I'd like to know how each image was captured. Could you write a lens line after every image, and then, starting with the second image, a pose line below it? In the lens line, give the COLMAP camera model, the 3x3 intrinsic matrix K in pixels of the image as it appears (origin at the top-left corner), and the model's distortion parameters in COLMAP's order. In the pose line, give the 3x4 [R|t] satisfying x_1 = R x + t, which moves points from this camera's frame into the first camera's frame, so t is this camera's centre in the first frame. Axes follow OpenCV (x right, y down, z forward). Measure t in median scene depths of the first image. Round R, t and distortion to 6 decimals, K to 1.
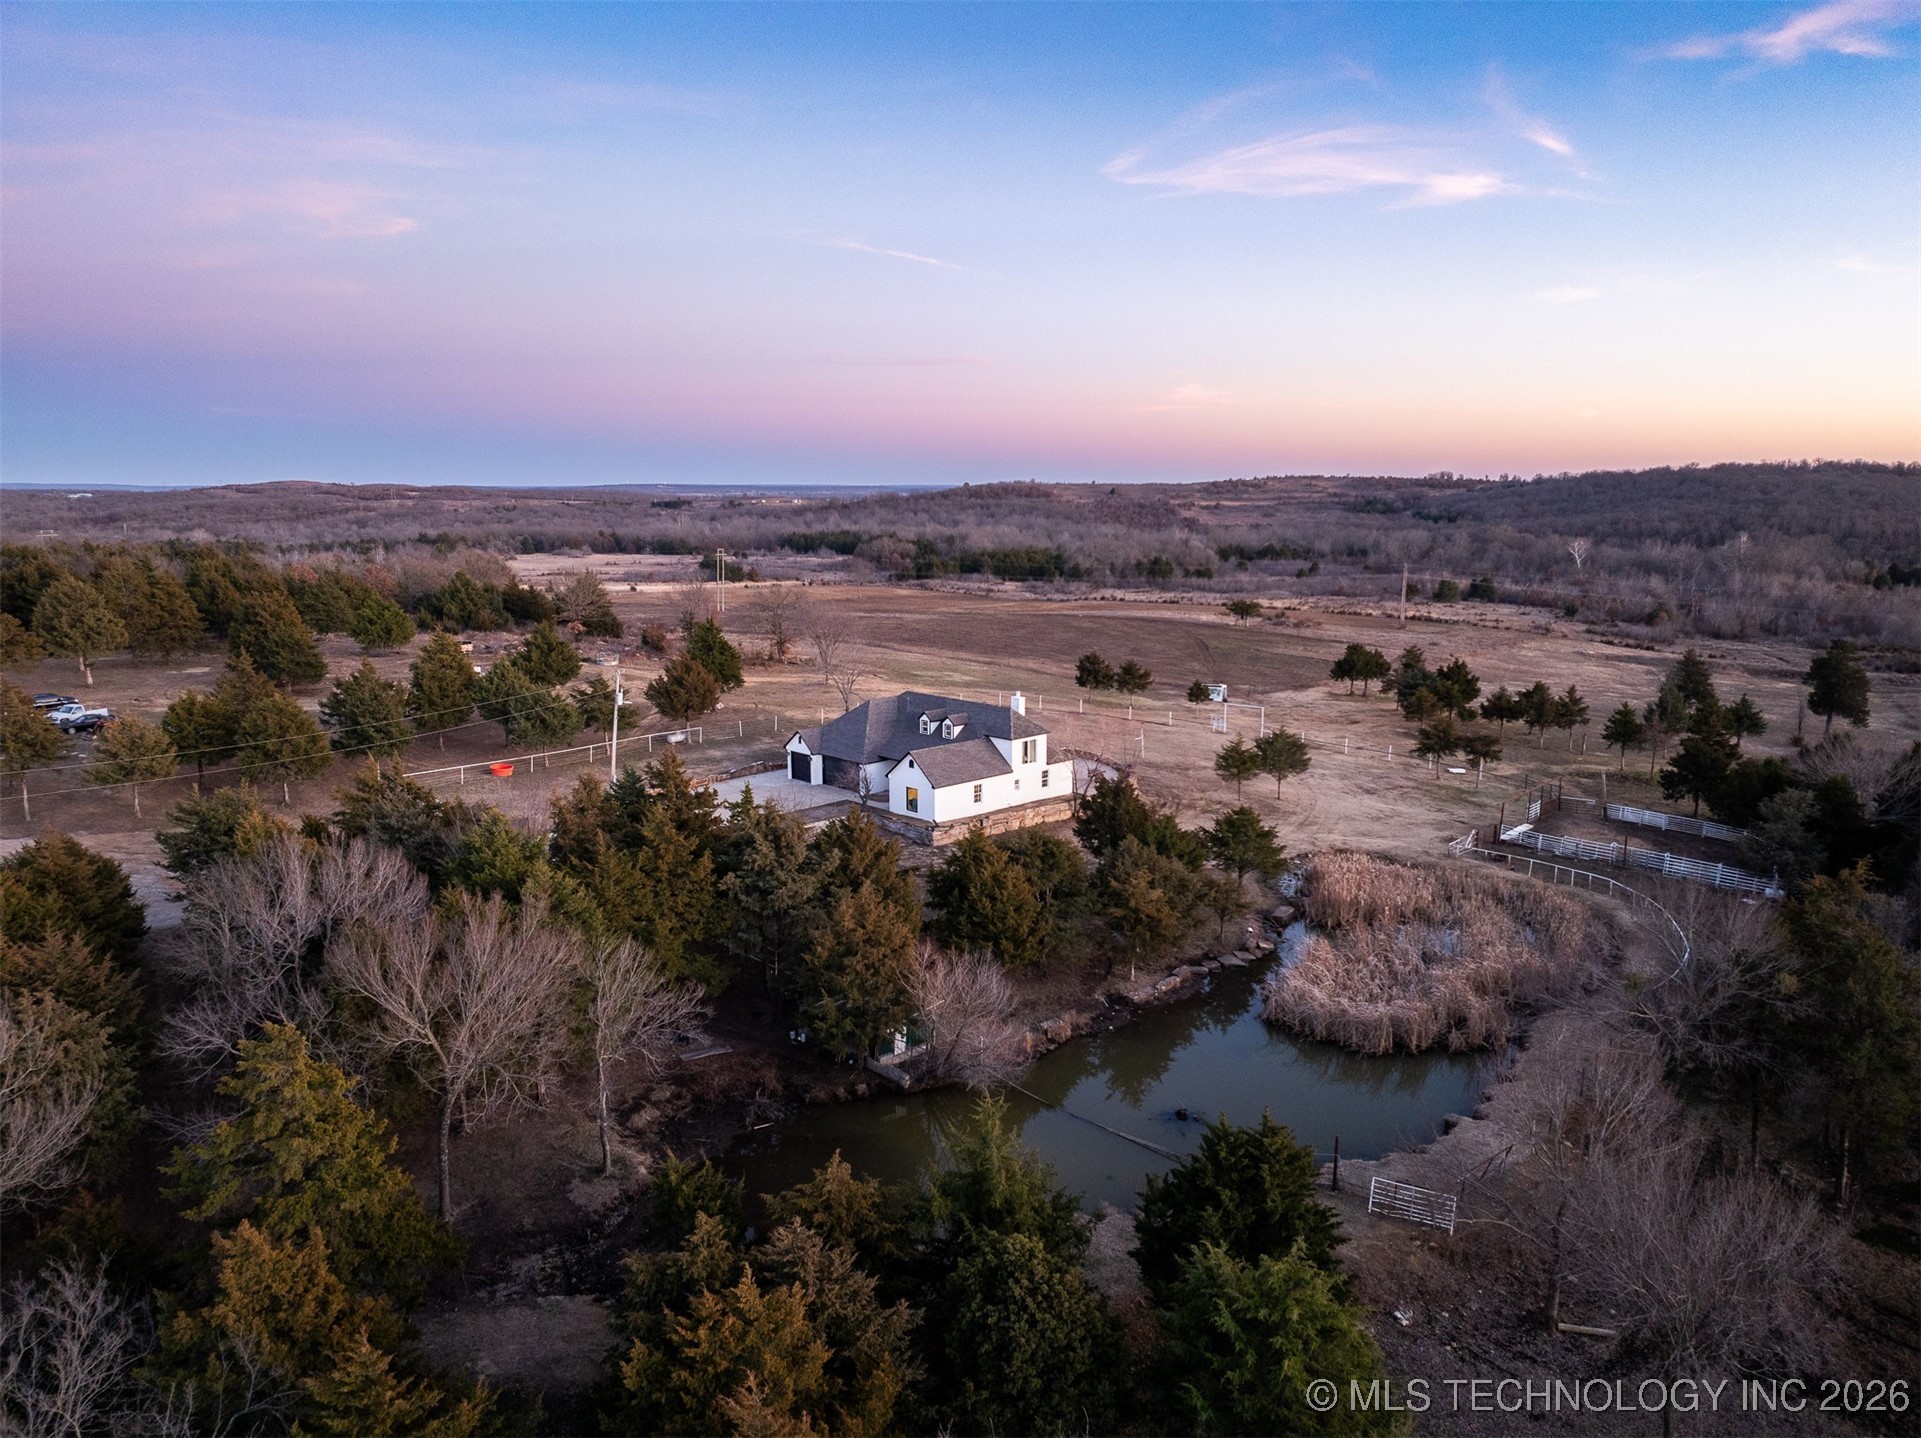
lens RADIAL K [[1355.9, 0, 969.3], [0, 1355.9, 724.0], [0, 0, 1]] dist [-0.042326, -0.000748]
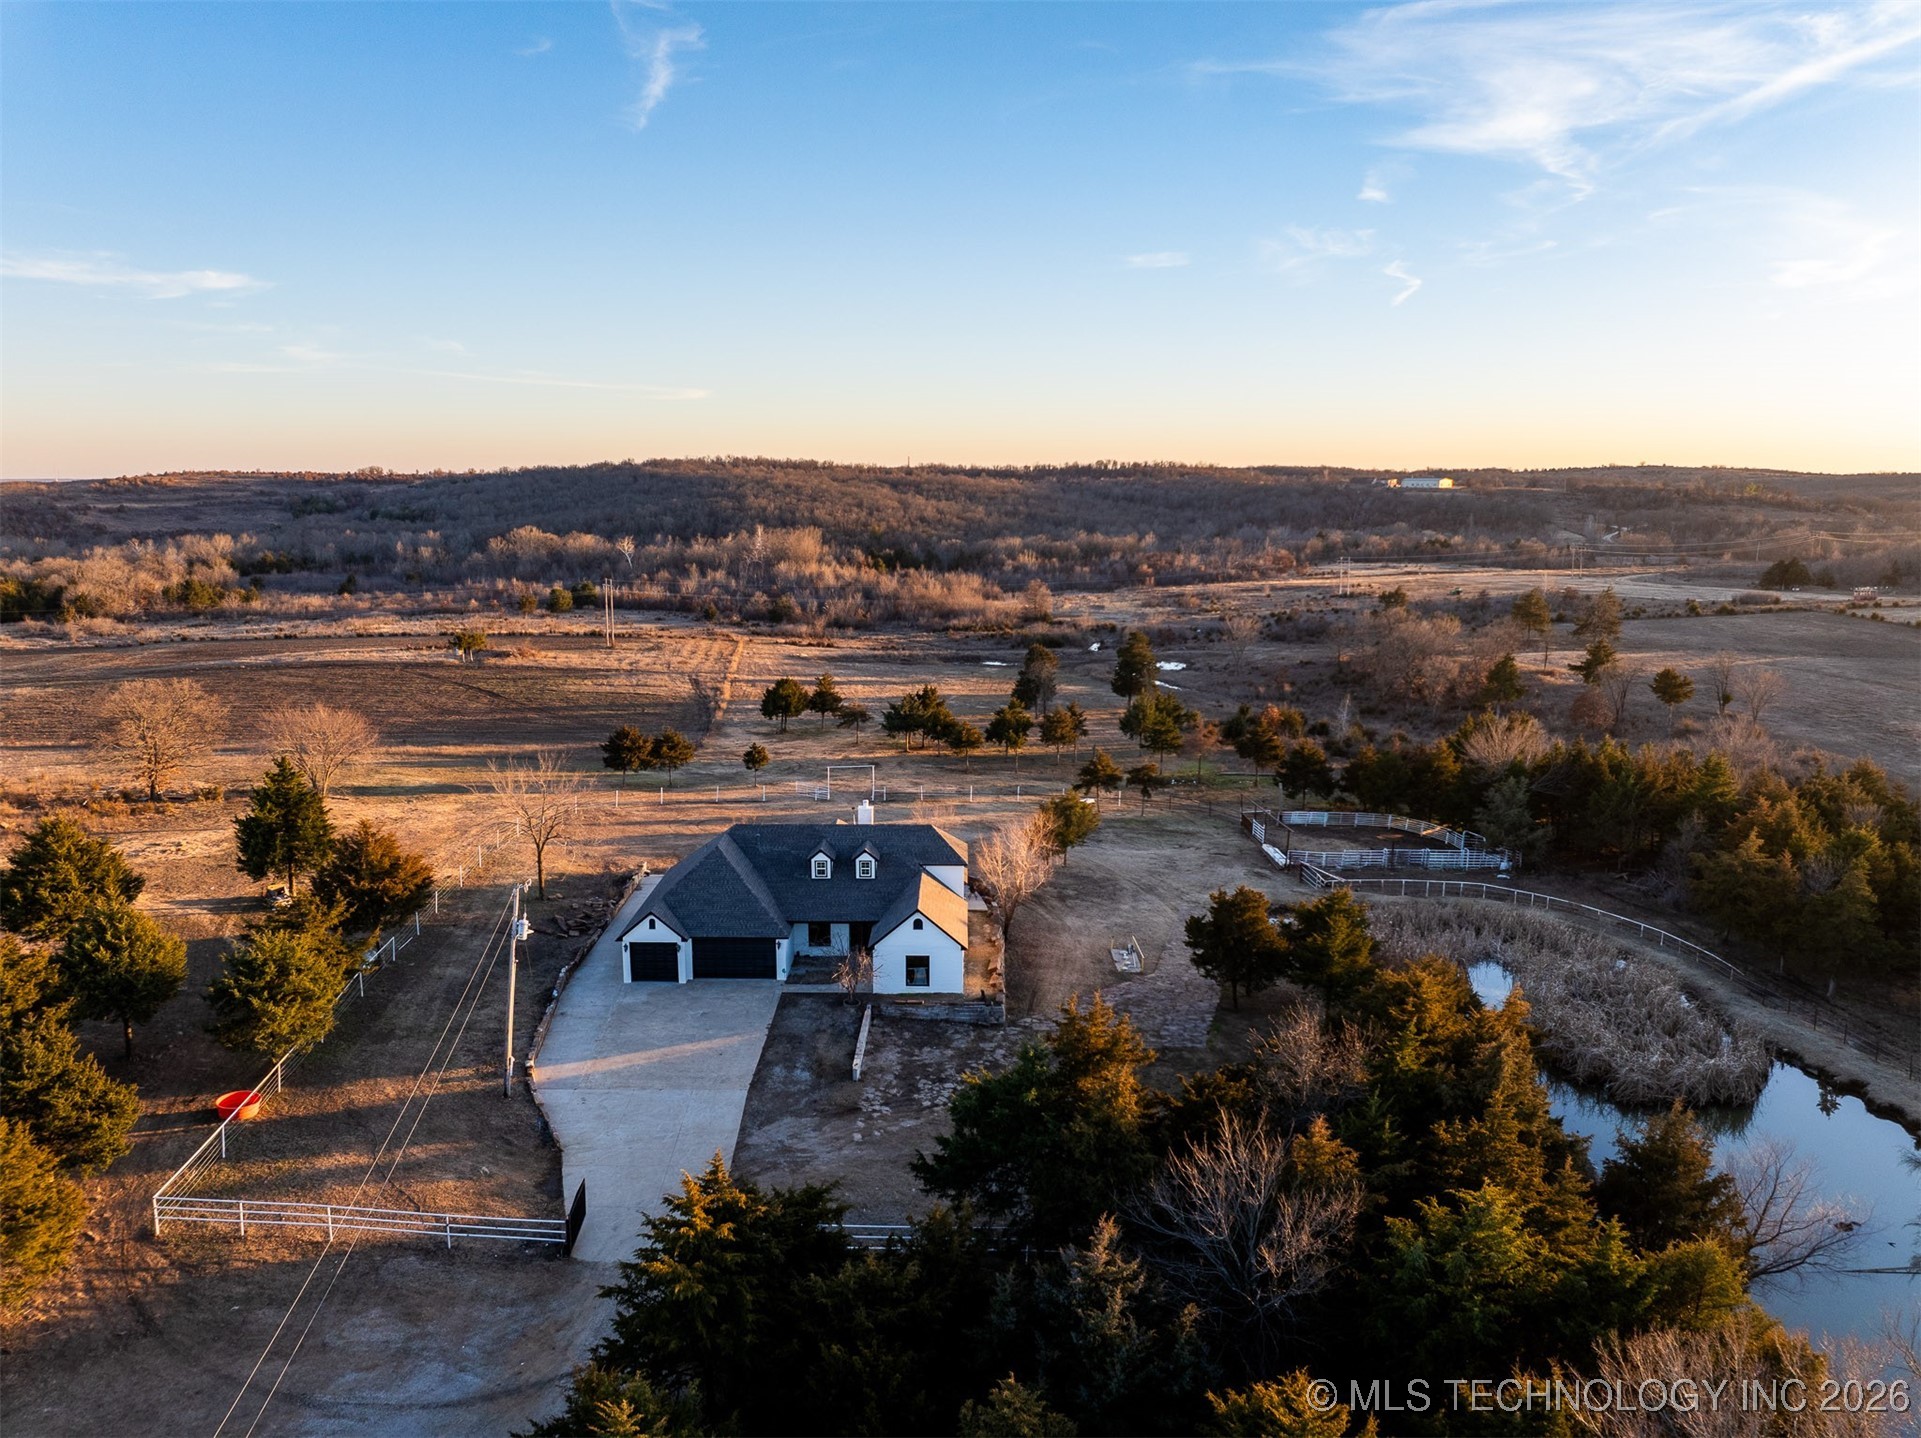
lens RADIAL K [[1355.9, 0, 972.9], [0, 1355.9, 731.8], [0, 0, 1]] dist [-0.042326, -0.000748]
pose [[0.694803, -0.130921, 0.707183, -0.127445], [0.121651, 0.990517, 0.063853, -0.028582], [-0.708837, 0.041664, 0.704141, 0.105359]]
